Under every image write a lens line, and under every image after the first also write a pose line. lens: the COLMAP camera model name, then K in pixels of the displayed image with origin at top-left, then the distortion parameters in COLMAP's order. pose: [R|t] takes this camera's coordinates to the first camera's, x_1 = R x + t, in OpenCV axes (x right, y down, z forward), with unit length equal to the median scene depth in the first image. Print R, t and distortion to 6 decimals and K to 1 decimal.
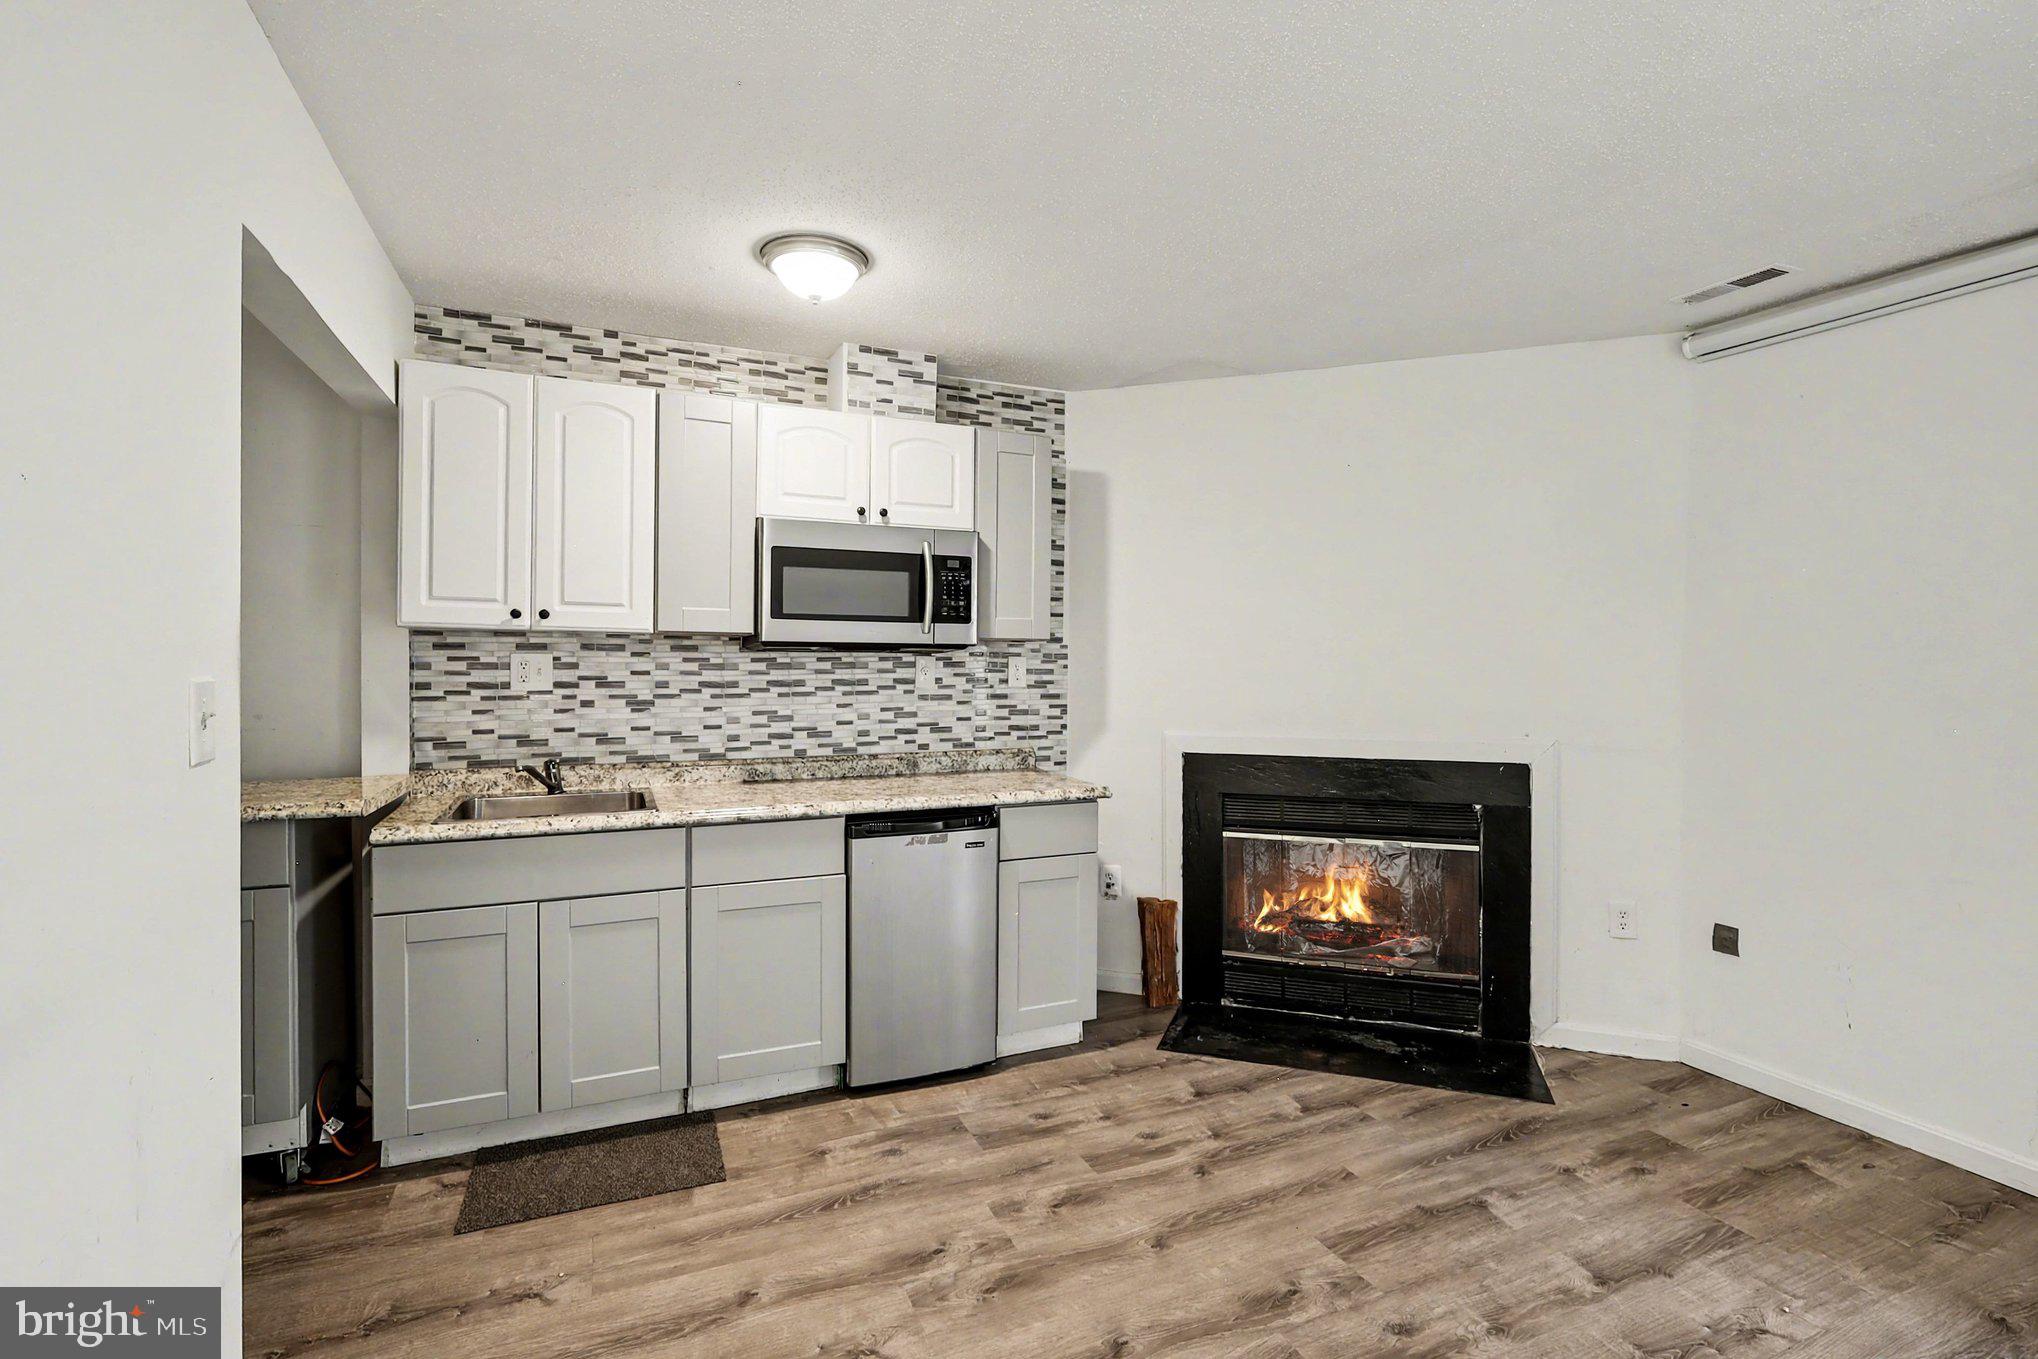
lens RADIAL K [[948.3, 0, 1022.9], [0, 948.3, 665.0], [0, 0, 1]] dist [-0.004164, 0.000202]
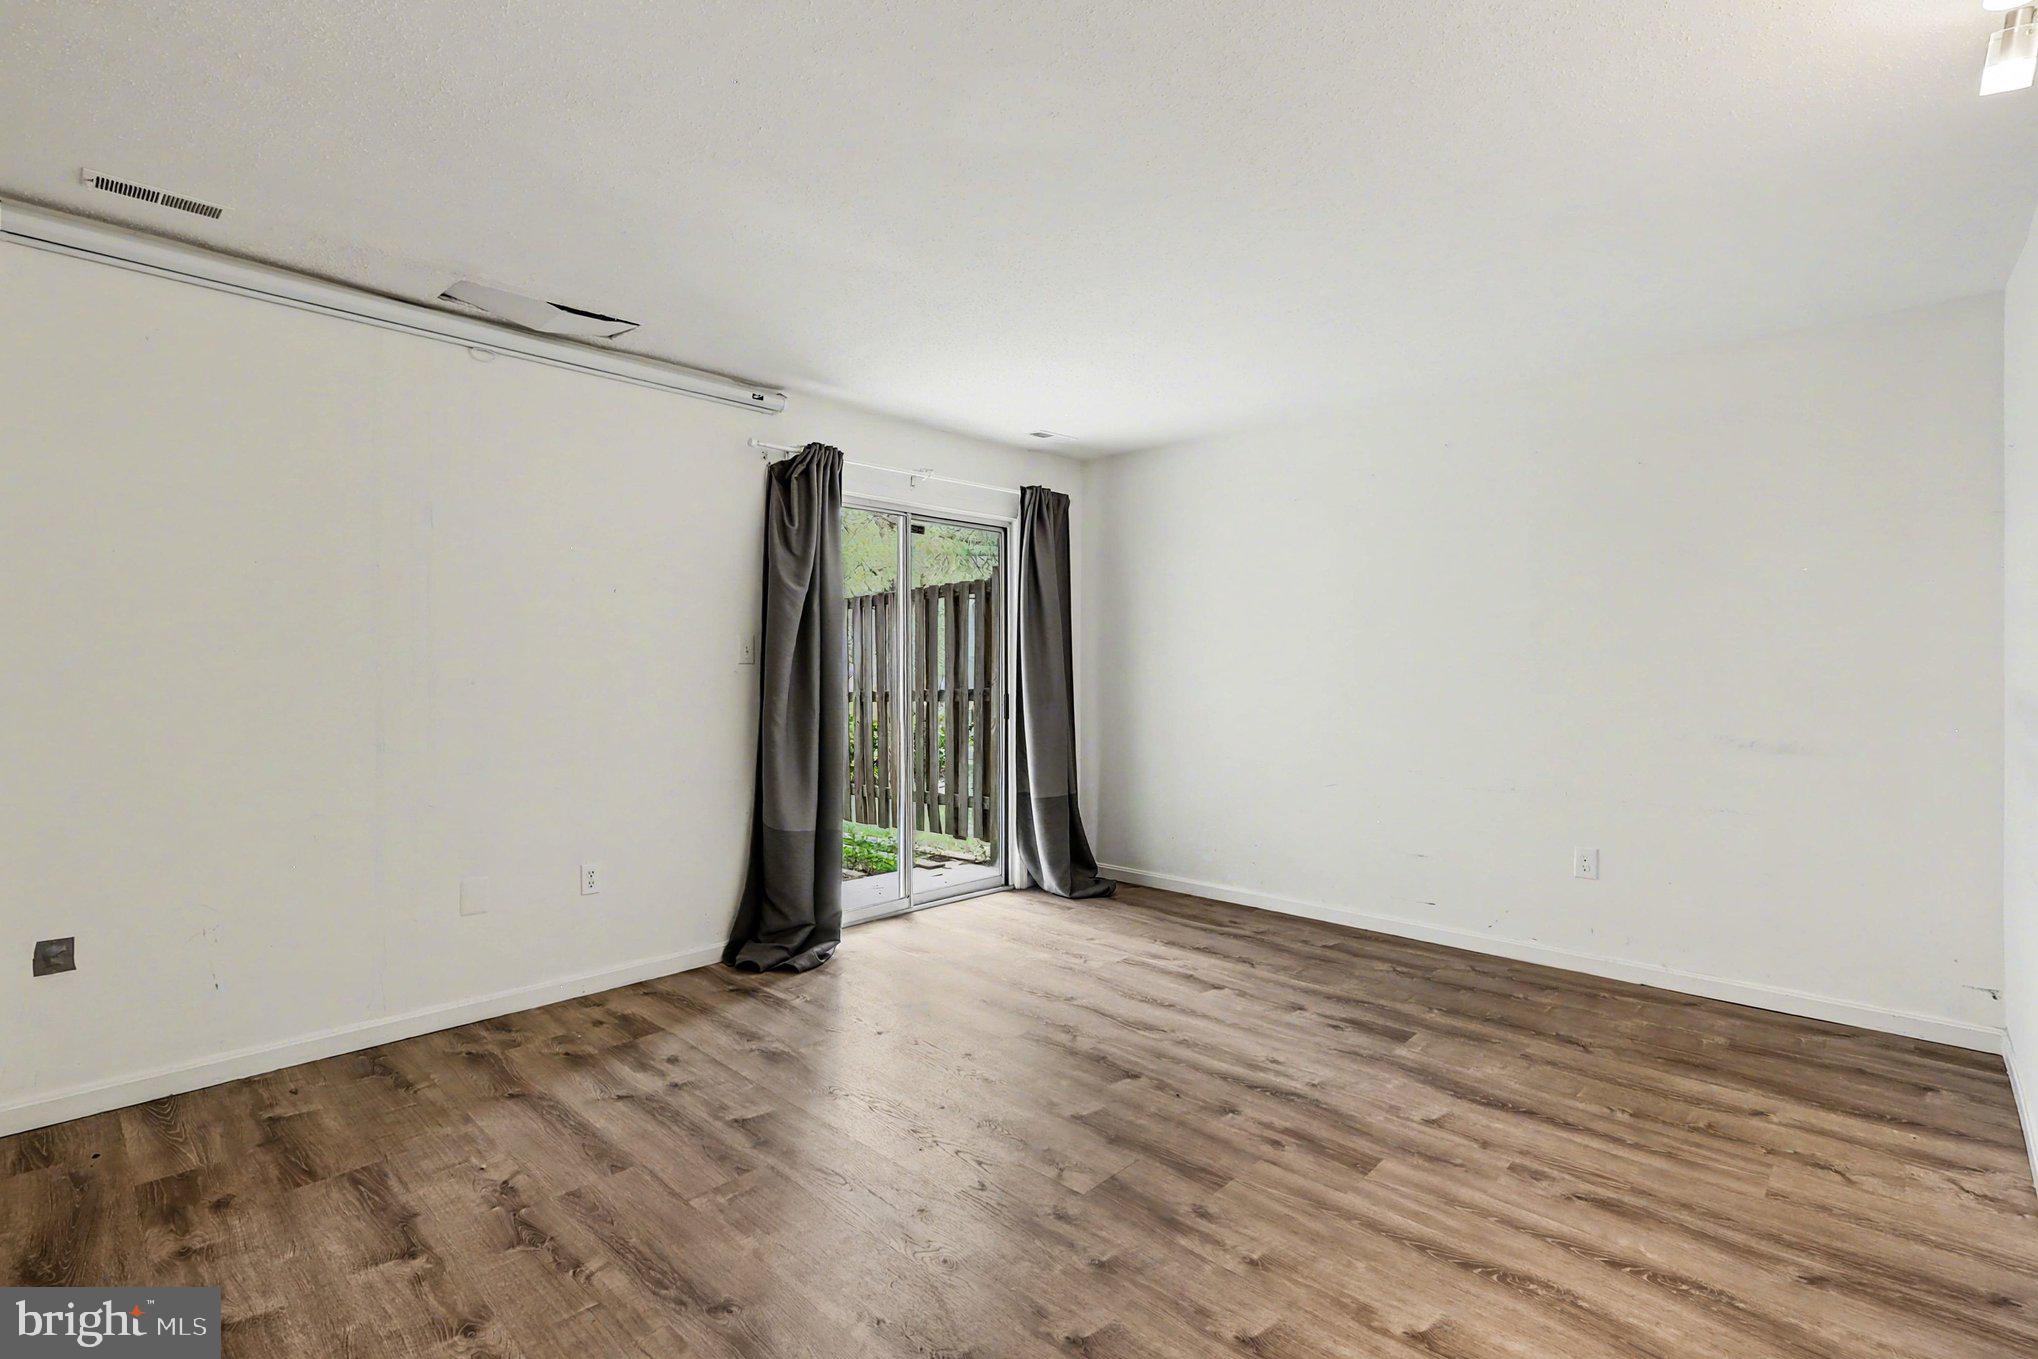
lens RADIAL K [[948.3, 0, 1022.9], [0, 948.3, 665.0], [0, 0, 1]] dist [-0.004164, 0.000202]
pose [[-0.388099, -0.009969, 0.921564, -0.318012], [0.002380, 0.999927, 0.011819, 0.024280], [-0.921614, 0.006781, -0.388048, 0.490811]]
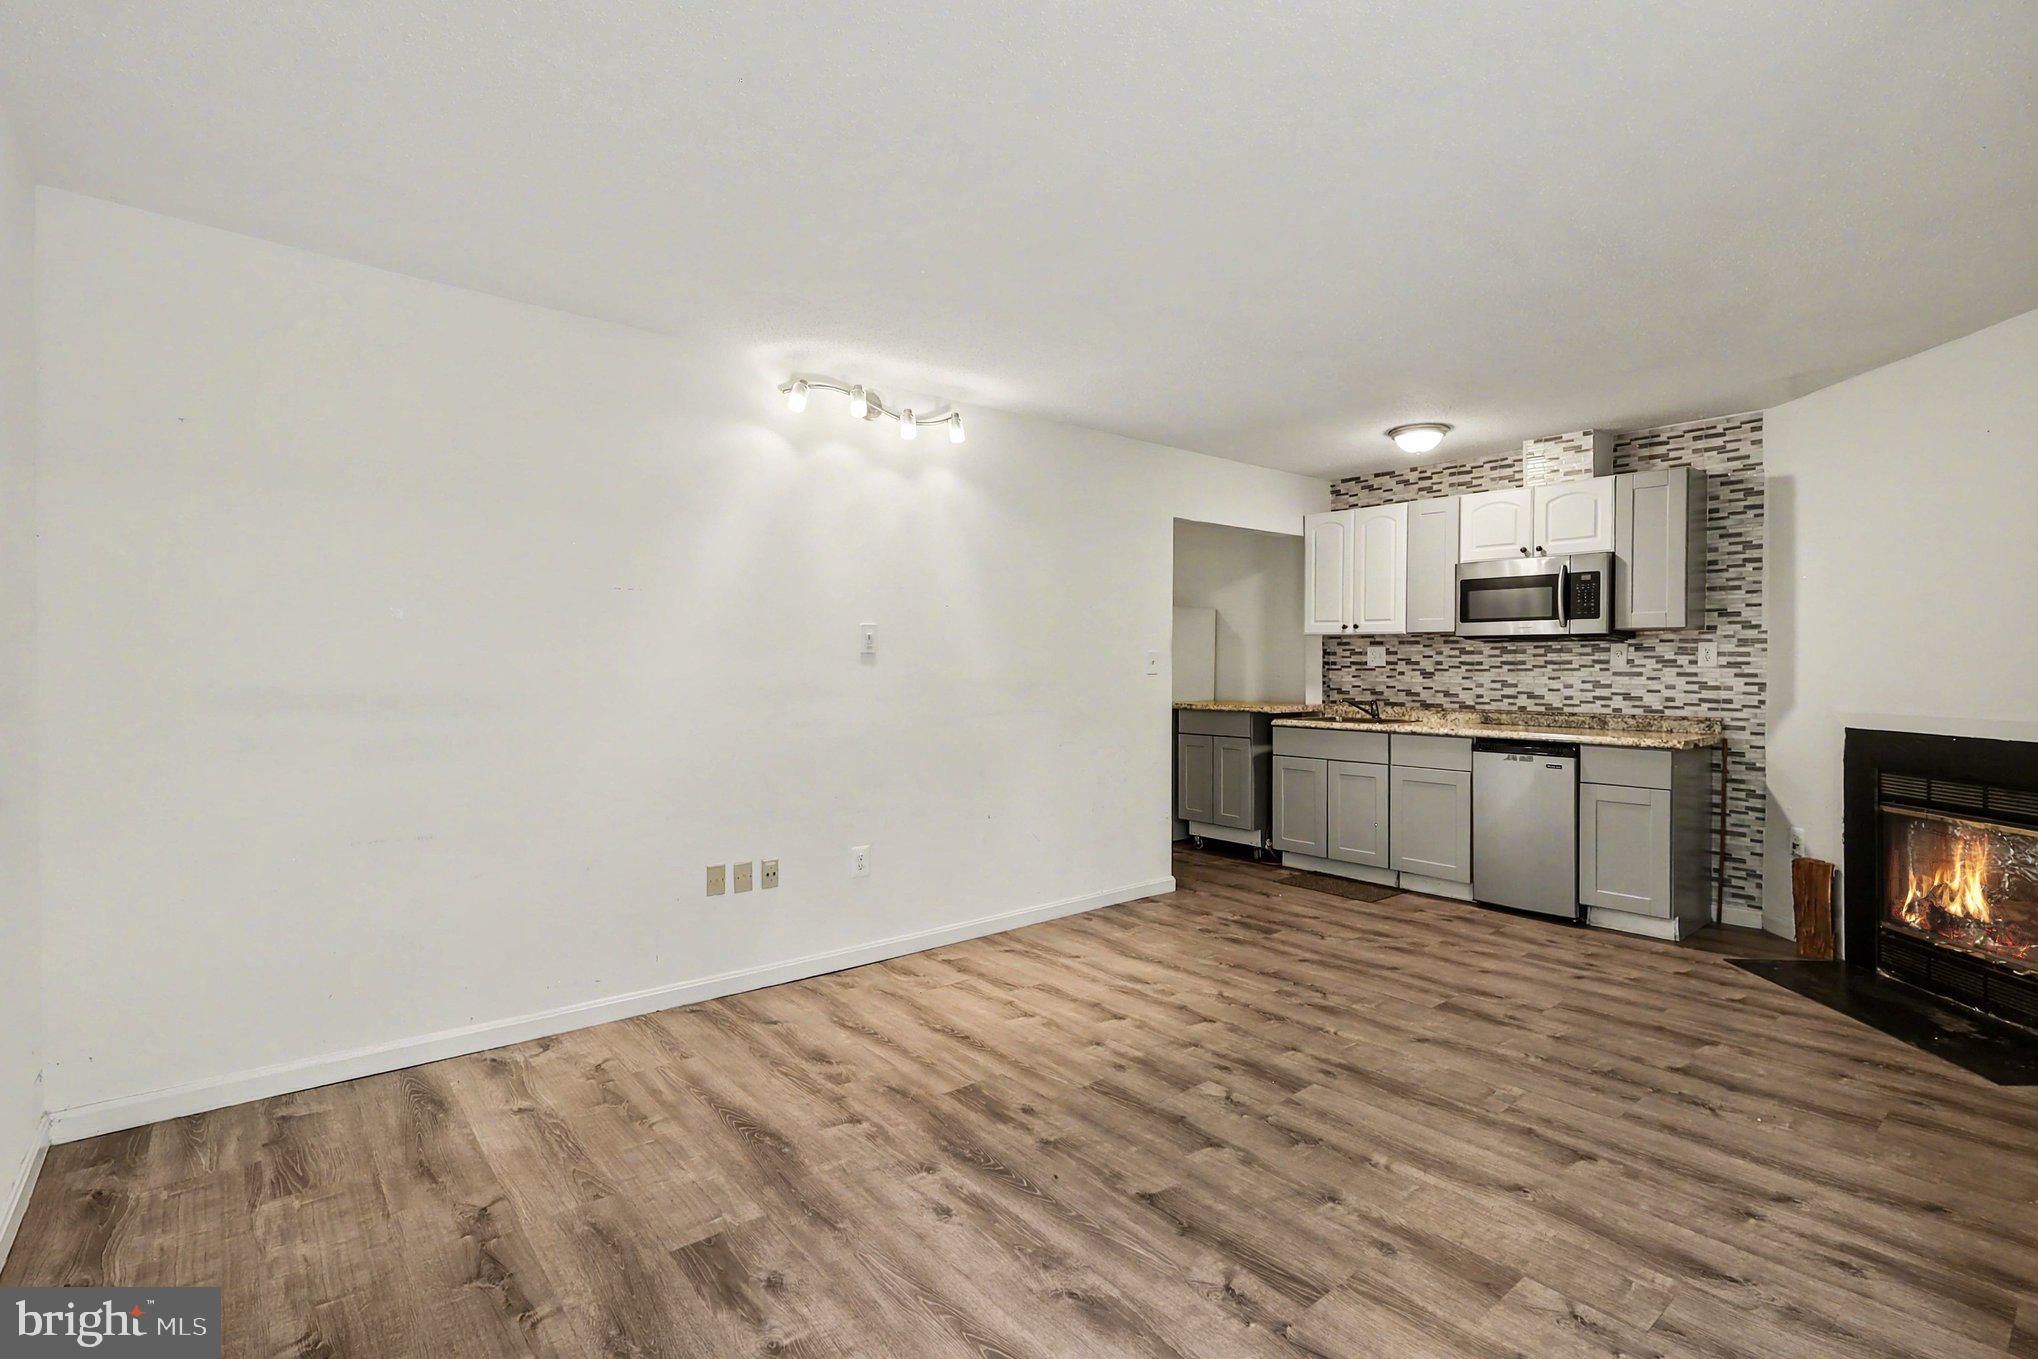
lens RADIAL K [[948.3, 0, 1022.9], [0, 948.3, 665.0], [0, 0, 1]] dist [-0.004164, 0.000202]
pose [[0.274169, -0.004899, -0.961669, 1.051731], [-0.006950, 0.999951, -0.007076, 0.040493], [0.961656, 0.008624, 0.274122, -0.202164]]
